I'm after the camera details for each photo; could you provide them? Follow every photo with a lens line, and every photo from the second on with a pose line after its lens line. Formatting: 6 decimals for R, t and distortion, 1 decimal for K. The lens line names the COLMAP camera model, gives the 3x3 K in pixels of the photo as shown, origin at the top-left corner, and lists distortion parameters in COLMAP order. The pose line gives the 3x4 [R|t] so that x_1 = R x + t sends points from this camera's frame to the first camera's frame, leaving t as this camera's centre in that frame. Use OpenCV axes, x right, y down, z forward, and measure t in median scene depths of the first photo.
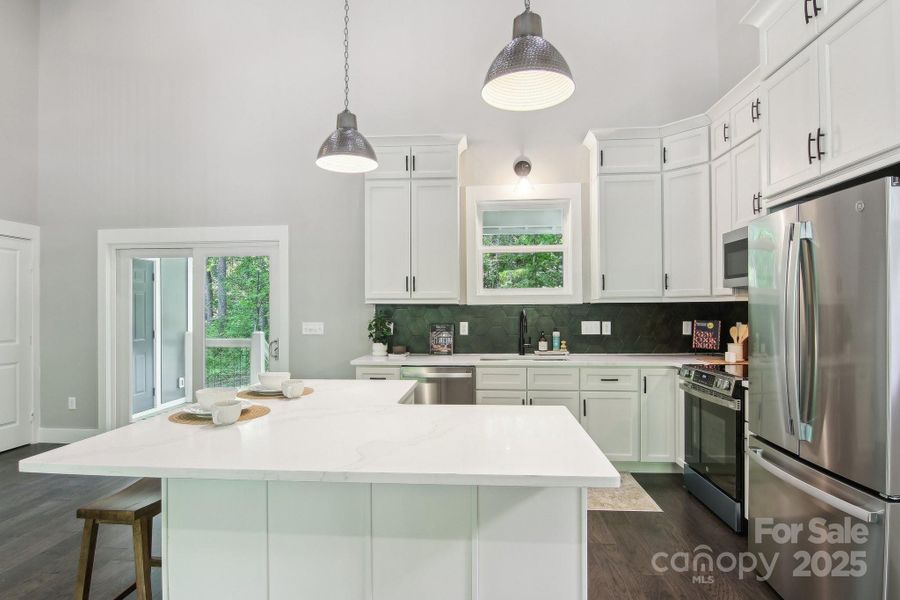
lens RADIAL K [[490.3, 0, 444.2], [0, 490.3, 307.3], [0, 0, 1]] dist [0.000188, -0.017589]
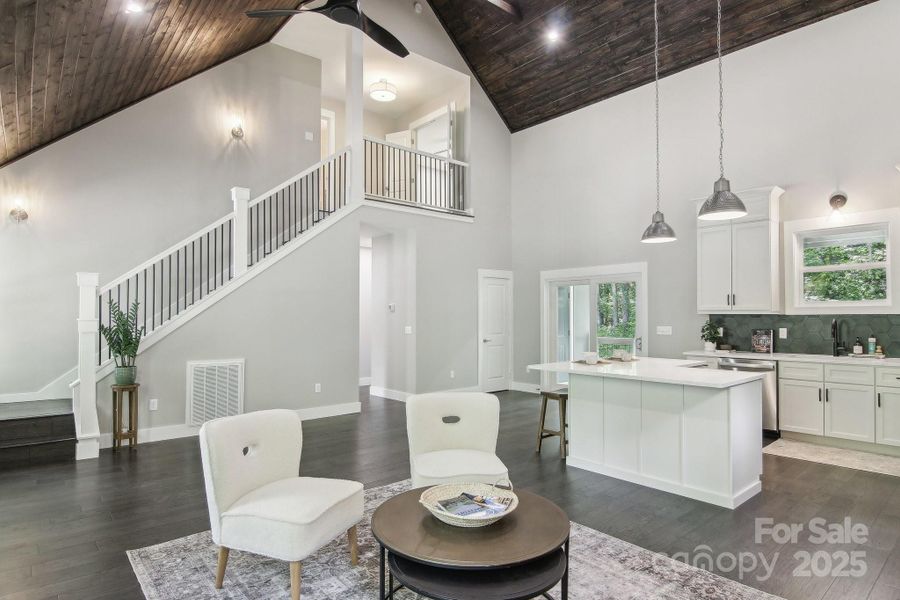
lens RADIAL K [[500.9, 0, 450.8], [0, 500.9, 314.7], [0, 0, 1]] dist [-0.001384, -0.002271]
pose [[0.713969, 0.000927, -0.700176, 0.344537], [0.001783, 0.999993, 0.003143, -0.011180], [0.700175, -0.003492, 0.713963, -0.549604]]
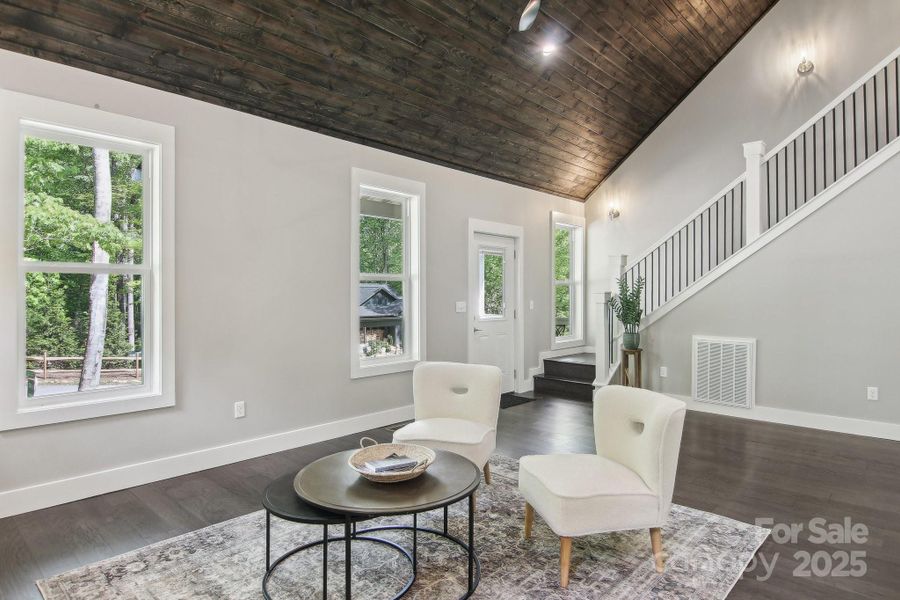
lens RADIAL K [[514.9, 0, 448.0], [0, 514.9, 291.4], [0, 0, 1]] dist [0.000045, -0.000543]
pose [[-0.615530, 0.000018, -0.788113, 0.389805], [0.003569, 0.999990, -0.002764, 0.001417], [0.788105, -0.004514, -0.615524, 0.218913]]
